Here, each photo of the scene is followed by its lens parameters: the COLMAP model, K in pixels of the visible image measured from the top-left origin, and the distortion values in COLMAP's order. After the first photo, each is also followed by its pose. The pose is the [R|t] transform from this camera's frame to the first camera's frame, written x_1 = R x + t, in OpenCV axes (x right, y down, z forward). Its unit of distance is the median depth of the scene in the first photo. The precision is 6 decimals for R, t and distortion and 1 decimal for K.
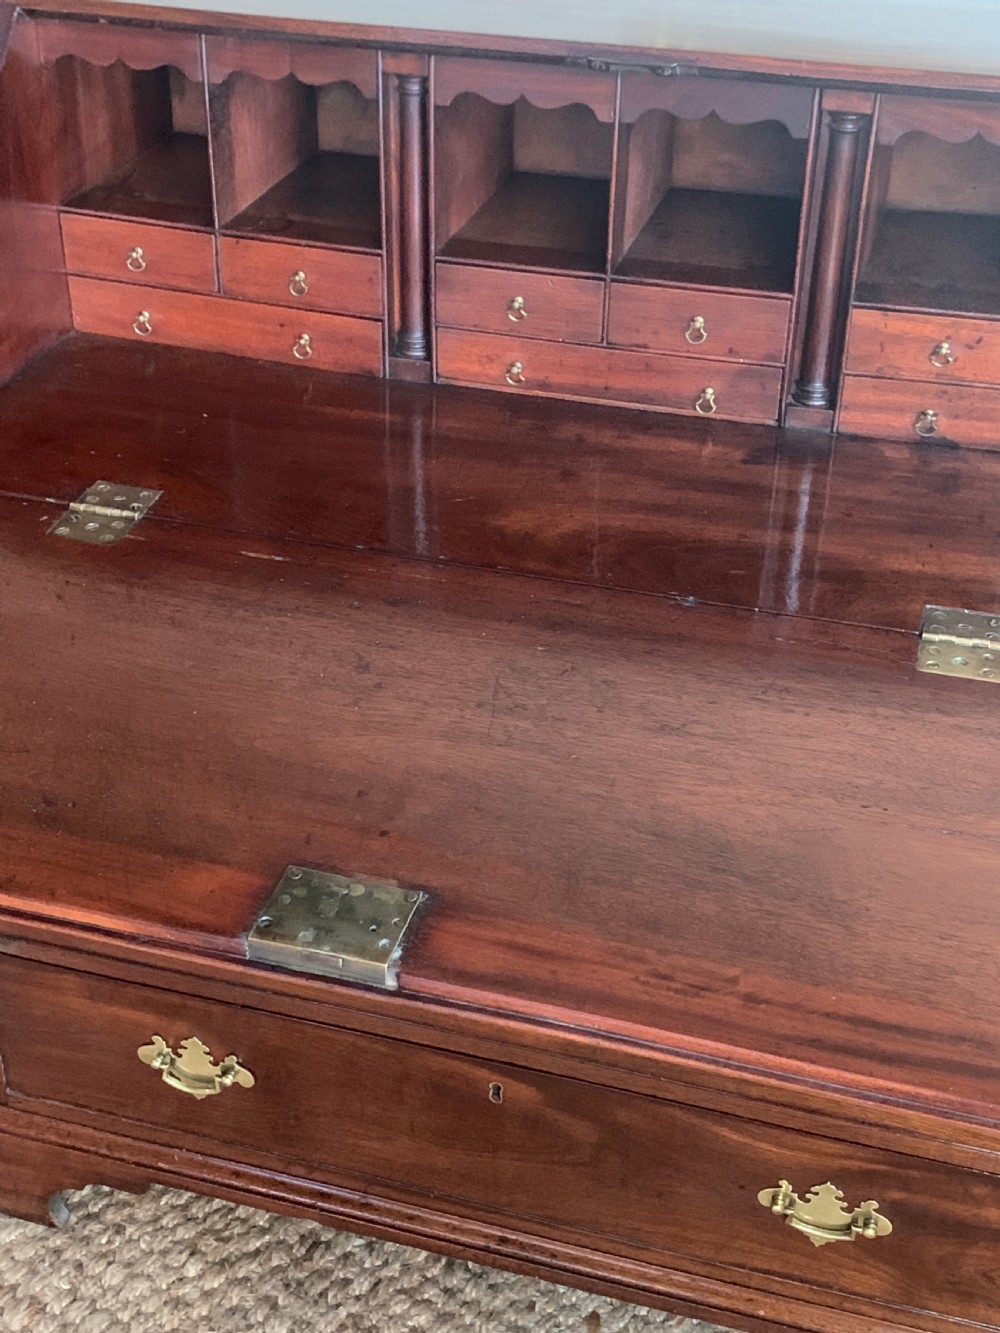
lens RADIAL K [[1707.3, 0, 497.6], [0, 1707.3, 652.5], [0, 0, 1]] dist [0.135914, -0.427419]
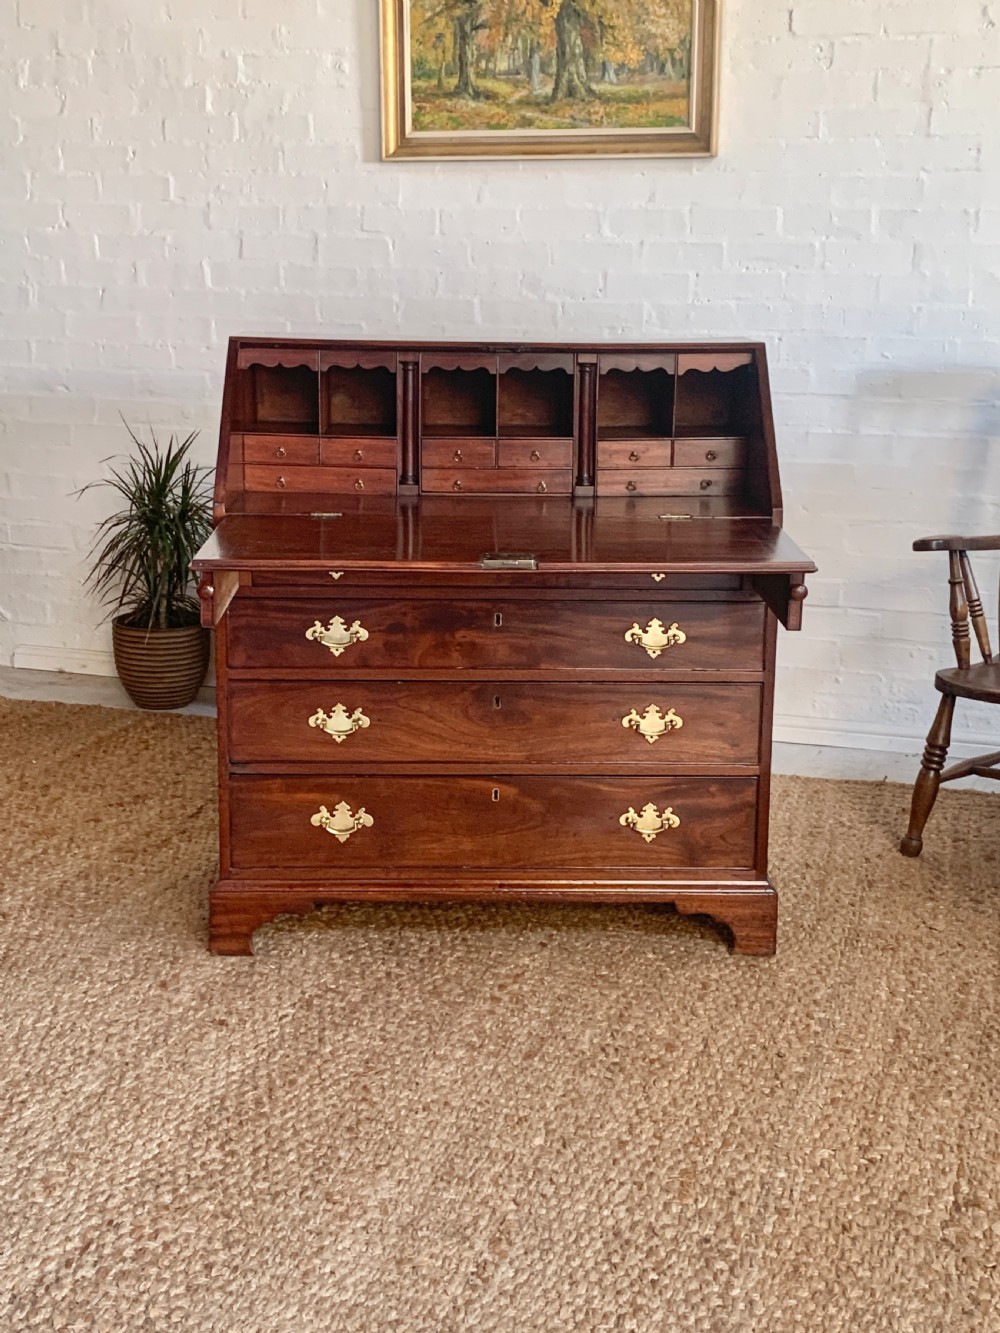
lens RADIAL K [[1688.2, 0, 504.2], [0, 1688.2, 661.4], [0, 0, 1]] dist [0.170286, -0.526336]
pose [[0.955137, -0.069014, 0.288010, -0.575489], [0.161458, 0.936588, -0.311020, 0.743096], [-0.248282, 0.343568, 0.905714, -0.952621]]
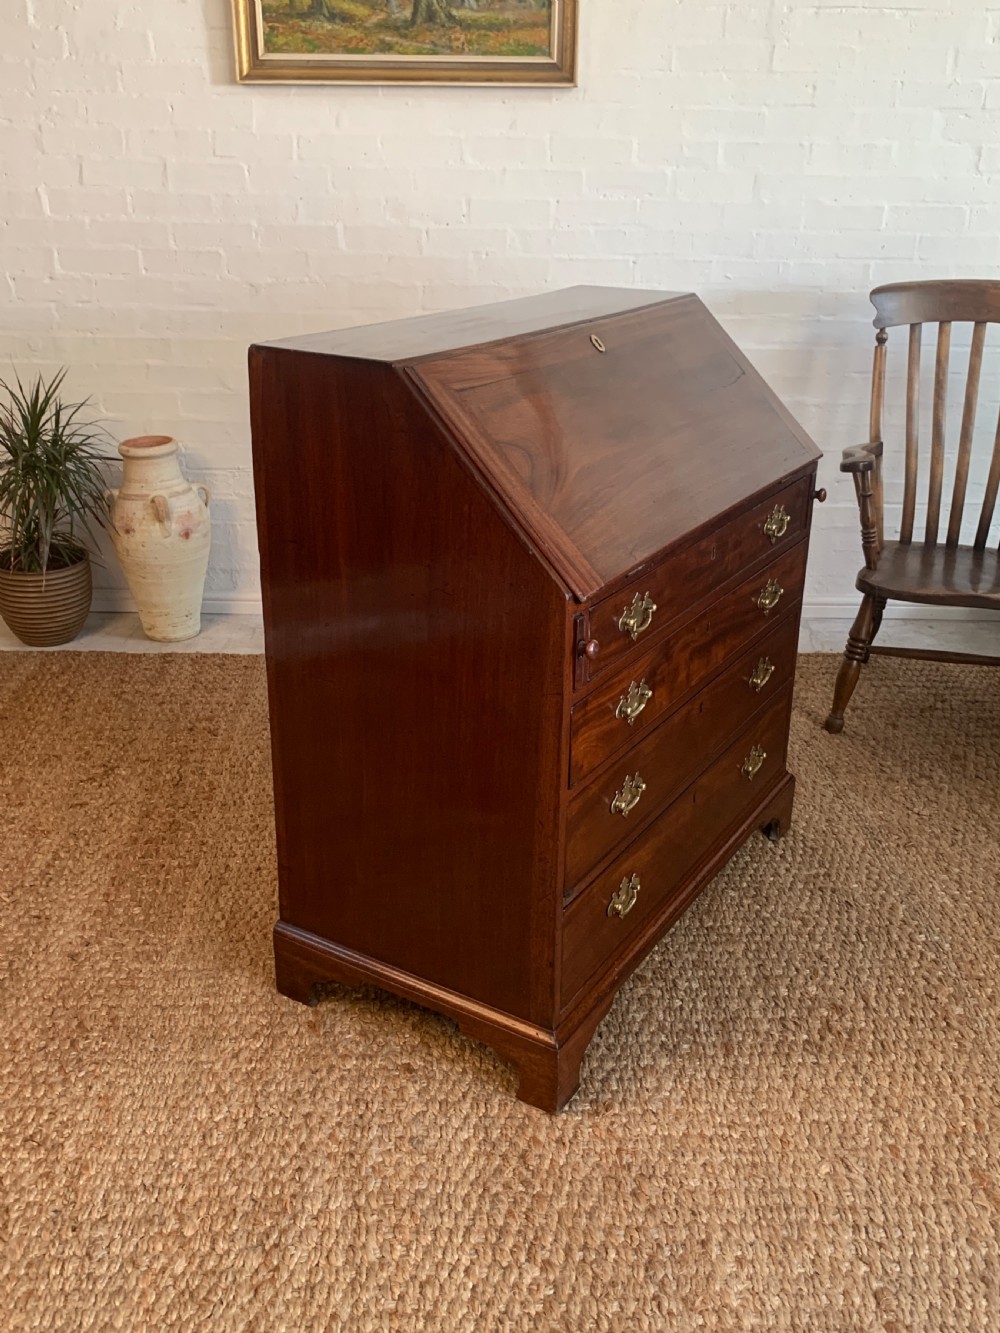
lens RADIAL K [[1245.1, 0, 495.6], [0, 1245.1, 660.0], [0, 0, 1]] dist [-0.004337, 0.012545]
pose [[0.809449, -0.228463, 0.540922, -0.899514], [0.317135, 0.945388, -0.075277, 0.191815], [-0.494183, 0.232478, 0.837698, -0.271404]]
